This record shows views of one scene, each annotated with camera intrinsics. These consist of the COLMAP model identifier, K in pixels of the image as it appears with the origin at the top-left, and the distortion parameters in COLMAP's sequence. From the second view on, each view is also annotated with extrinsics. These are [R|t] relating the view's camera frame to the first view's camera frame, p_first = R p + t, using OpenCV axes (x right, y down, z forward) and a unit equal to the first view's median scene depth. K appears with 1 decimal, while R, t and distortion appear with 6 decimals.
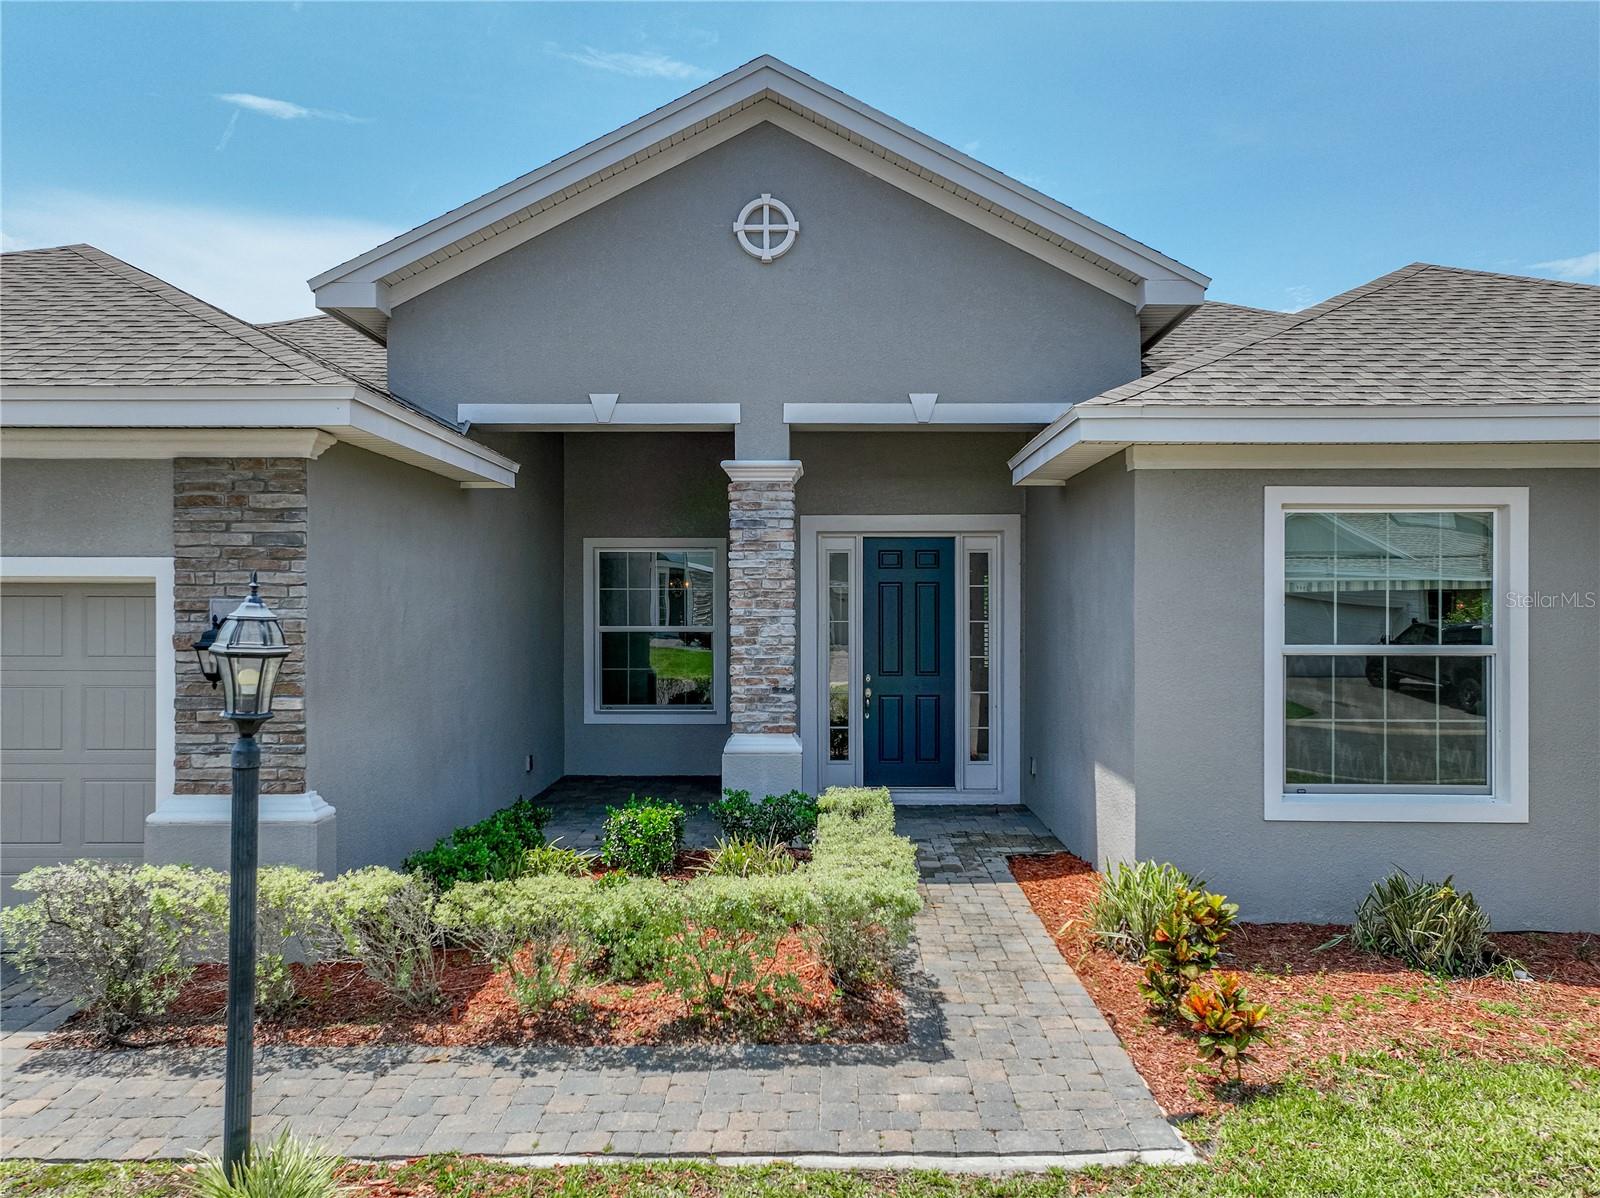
lens RADIAL K [[1162.1, 0, 837.8], [0, 1162.1, 625.2], [0, 0, 1]] dist [0.012630, 0.023951]
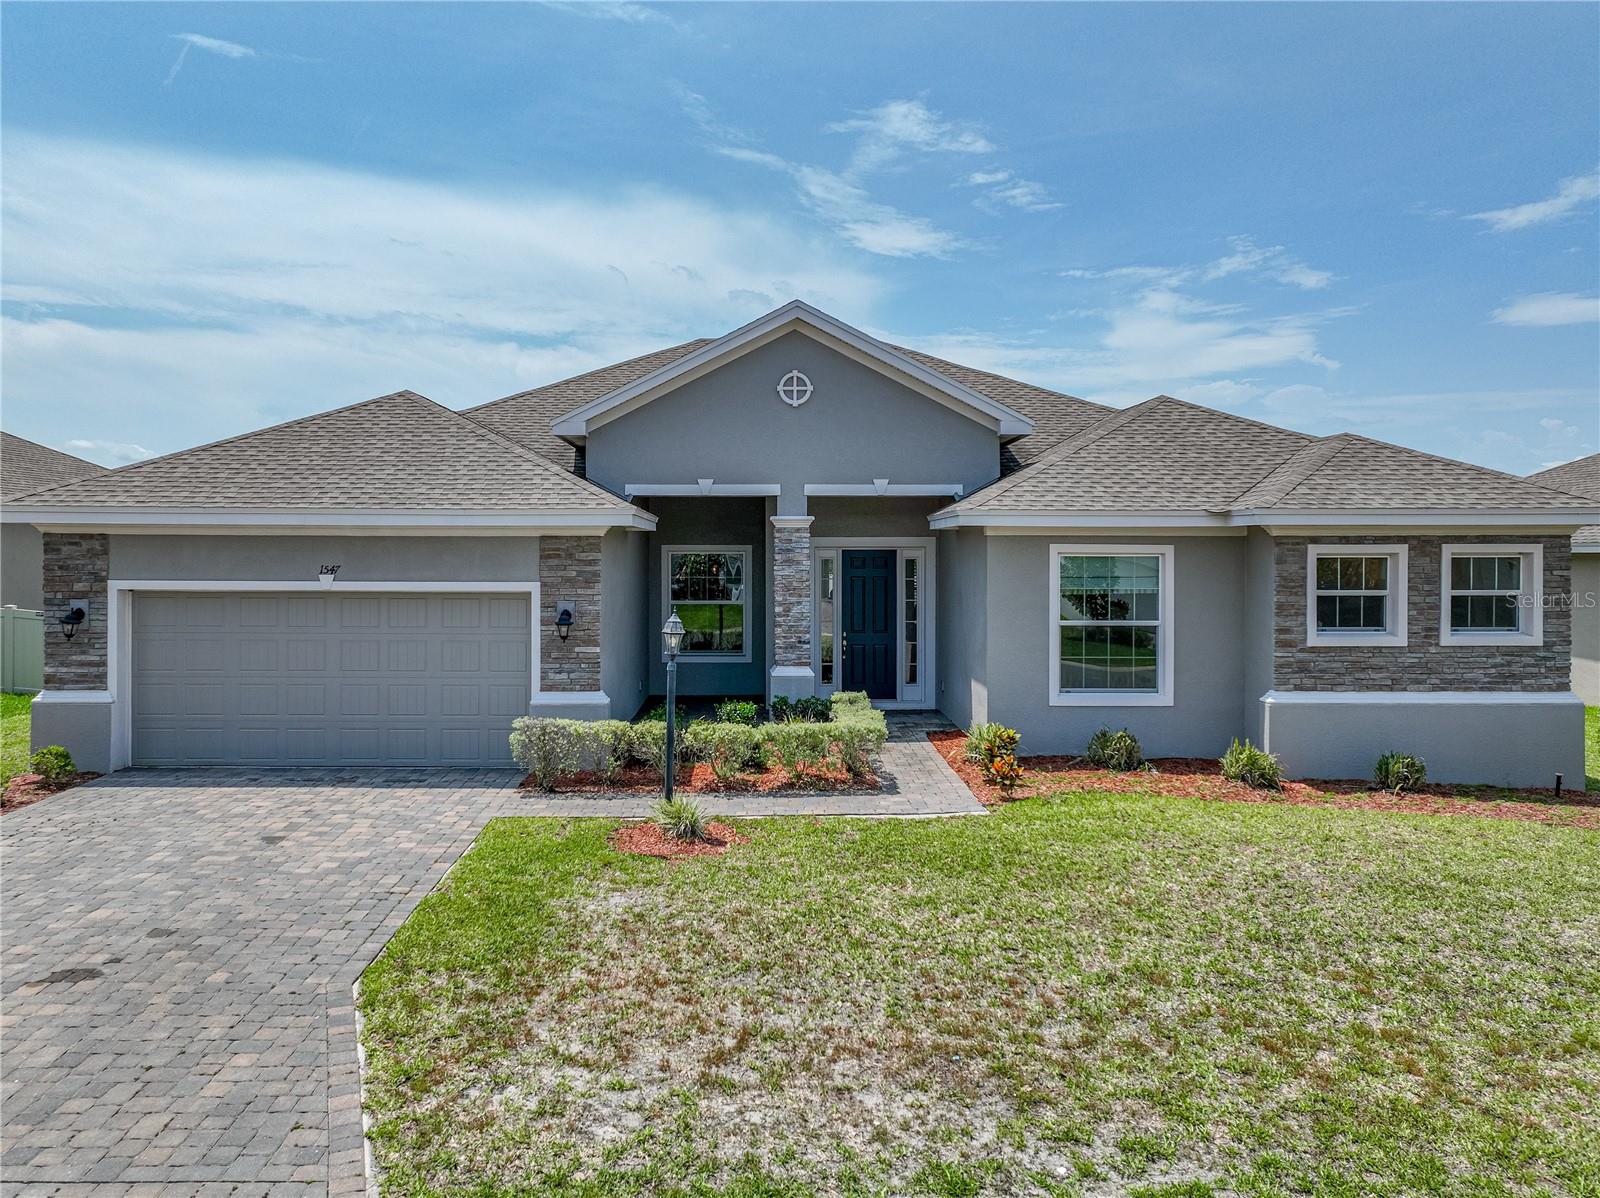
lens RADIAL K [[1162.1, 0, 782.4], [0, 1162.1, 585.9], [0, 0, 1]] dist [0.012630, 0.023951]
pose [[0.999924, 0.000126, 0.012329, -0.121081], [-0.000297, 0.999903, 0.013893, -0.067296], [-0.012326, -0.013896, 0.999827, -0.964012]]
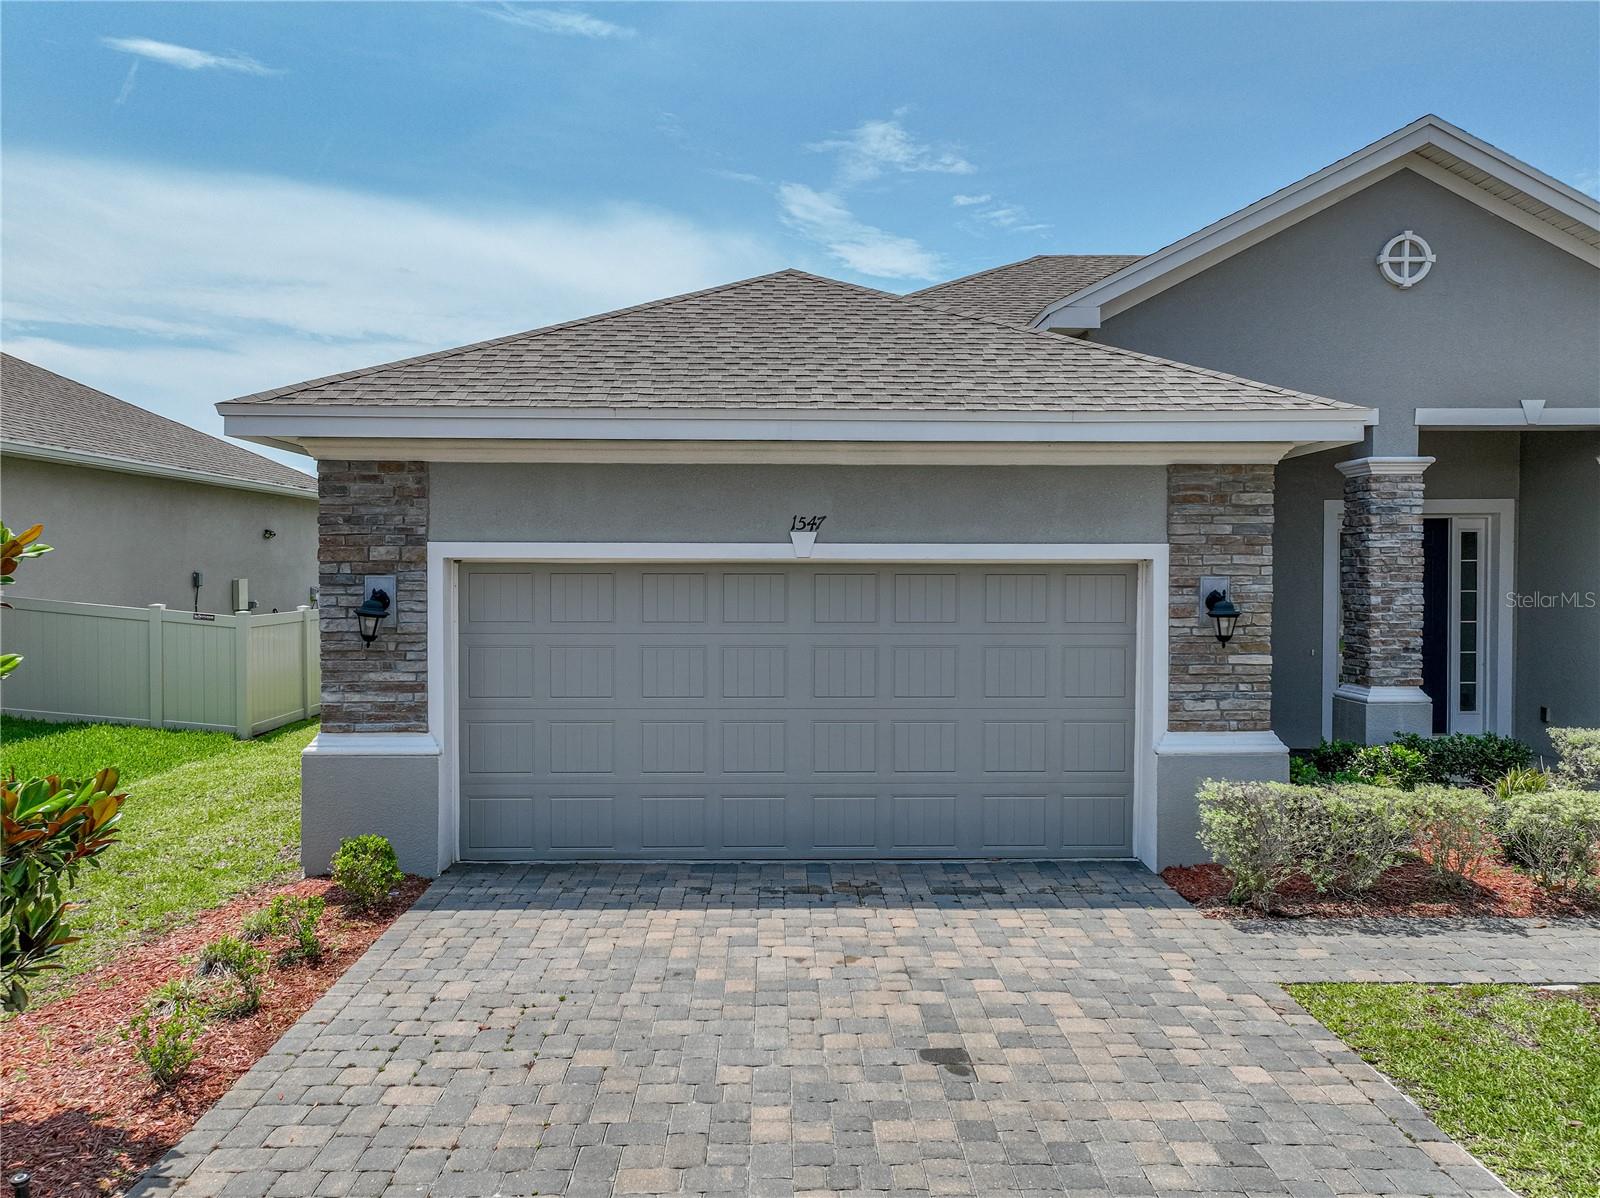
lens RADIAL K [[1162.1, 0, 796.9], [0, 1162.1, 613.8], [0, 0, 1]] dist [0.012630, 0.023951]
pose [[0.999201, -0.002629, 0.039887, -0.849618], [0.001848, 0.999806, 0.019608, -0.006808], [-0.039930, -0.019518, 0.999012, -0.199161]]
